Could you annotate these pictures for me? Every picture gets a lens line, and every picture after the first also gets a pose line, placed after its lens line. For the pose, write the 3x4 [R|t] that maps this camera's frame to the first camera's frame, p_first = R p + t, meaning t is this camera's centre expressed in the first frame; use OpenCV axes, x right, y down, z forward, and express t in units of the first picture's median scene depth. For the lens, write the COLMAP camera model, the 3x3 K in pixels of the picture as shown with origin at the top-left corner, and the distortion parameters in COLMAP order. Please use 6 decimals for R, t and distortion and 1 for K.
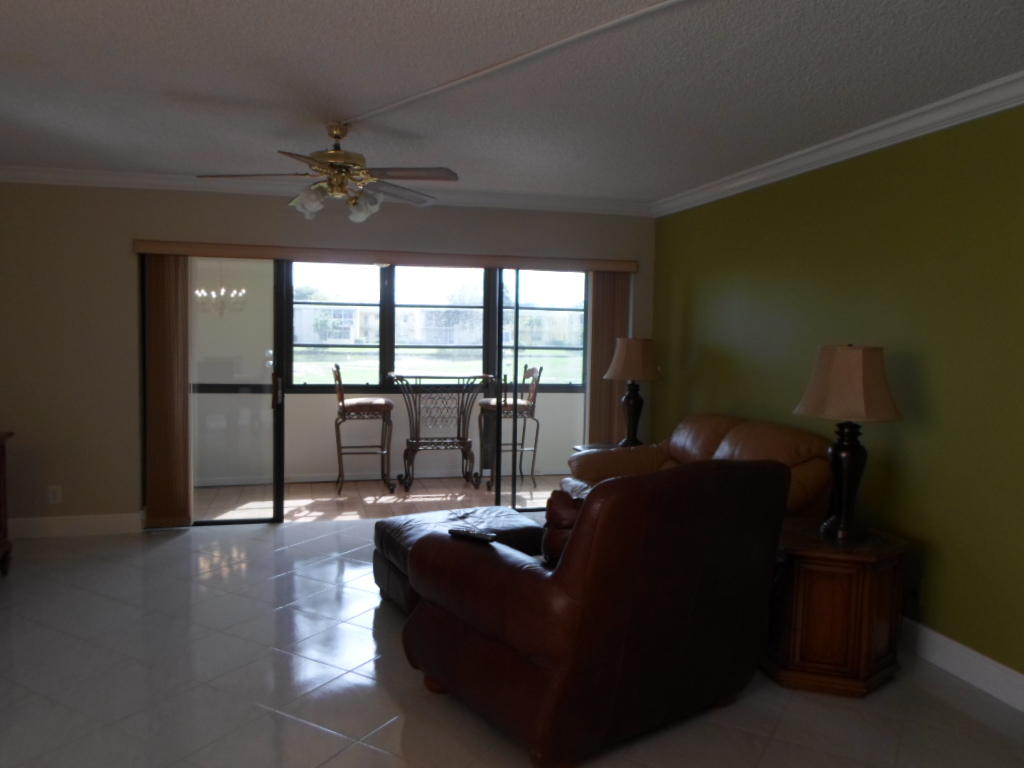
lens RADIAL K [[788.8, 0, 500.7], [0, 788.8, 382.7], [0, 0, 1]] dist [-0.011573, -0.013025]
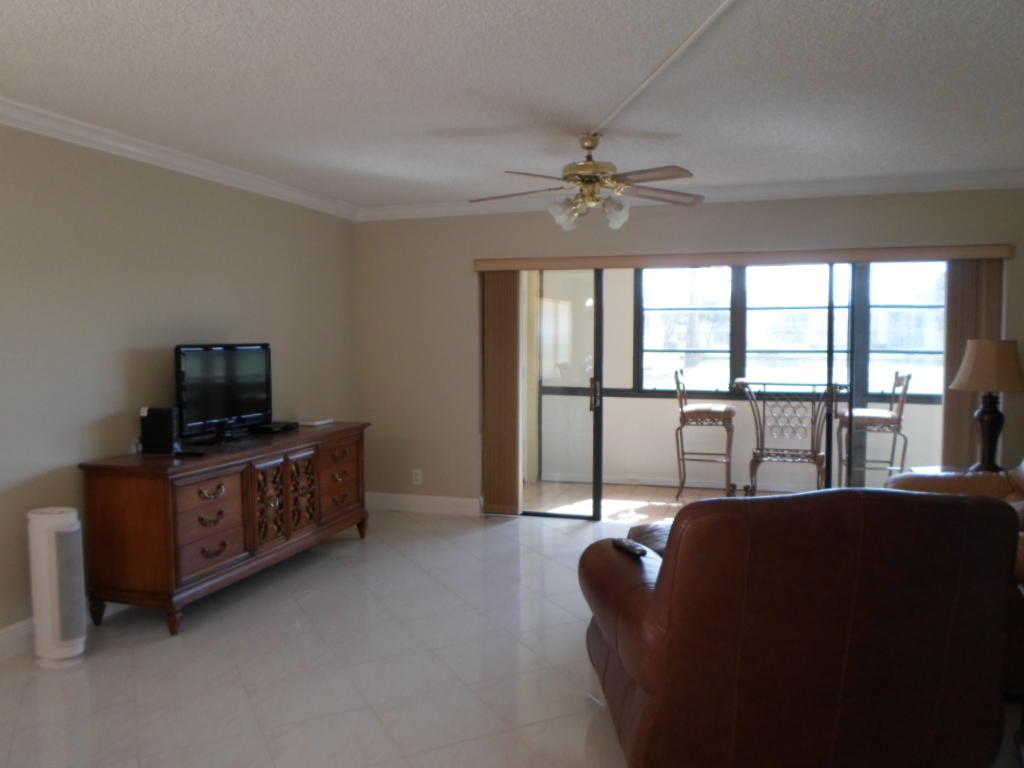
lens RADIAL K [[788.8, 0, 501.7], [0, 788.8, 385.9], [0, 0, 1]] dist [-0.011573, -0.013025]
pose [[0.847037, 0.016512, -0.531277, 0.163646], [-0.018227, 0.999832, 0.002015, -0.000851], [0.531221, 0.007977, 0.847196, 0.045667]]
